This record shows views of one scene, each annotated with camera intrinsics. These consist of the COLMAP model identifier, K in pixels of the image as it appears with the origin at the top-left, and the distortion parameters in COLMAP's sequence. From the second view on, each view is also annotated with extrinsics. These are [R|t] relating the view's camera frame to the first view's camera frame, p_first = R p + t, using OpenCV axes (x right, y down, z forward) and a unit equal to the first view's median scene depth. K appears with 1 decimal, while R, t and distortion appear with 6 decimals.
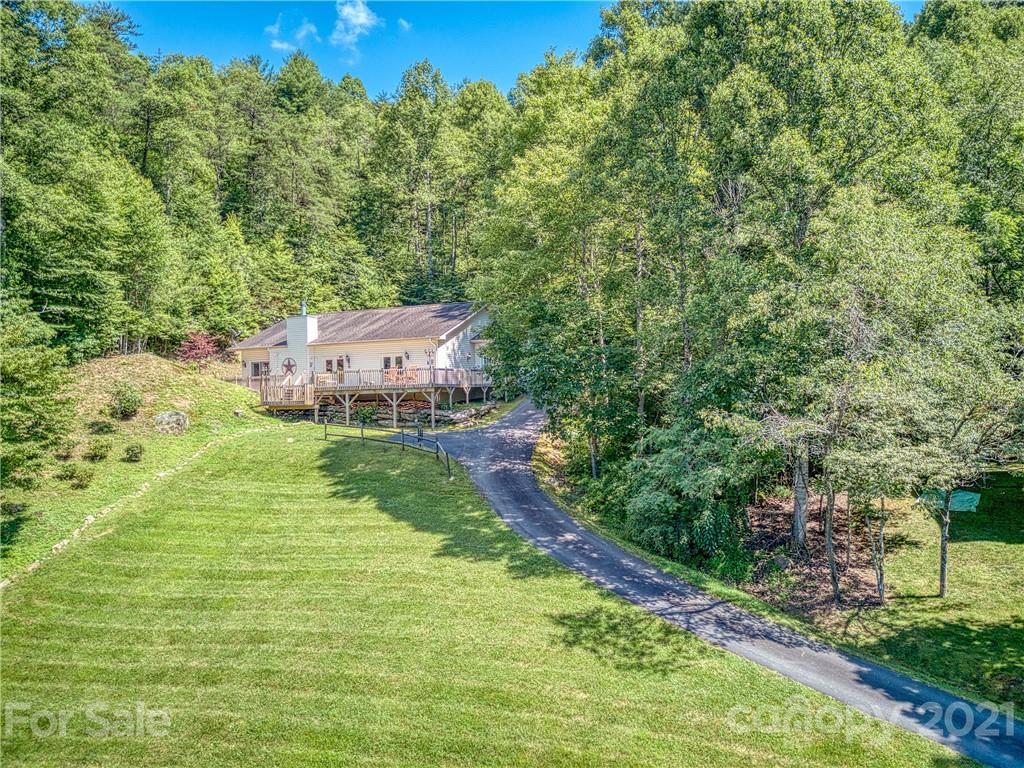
lens RADIAL K [[760.3, 0, 512.0], [0, 760.3, 384.0], [0, 0, 1]] dist [-0.003210, -0.001494]
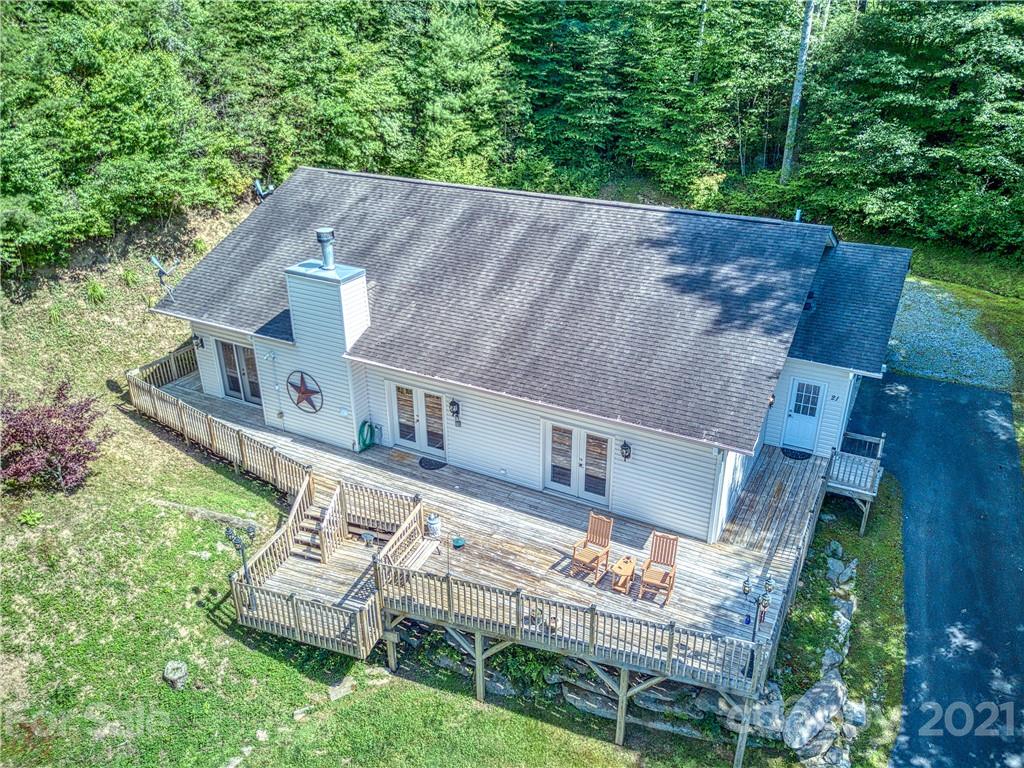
lens RADIAL K [[780.8, 0, 516.7], [0, 780.8, 351.9], [0, 0, 1]] dist [0.007411, -0.001006]
pose [[0.998740, 0.035958, -0.035001, -0.177413], [-0.017307, 0.901549, 0.432332, -0.236266], [0.047101, -0.431181, 0.901035, 0.681039]]
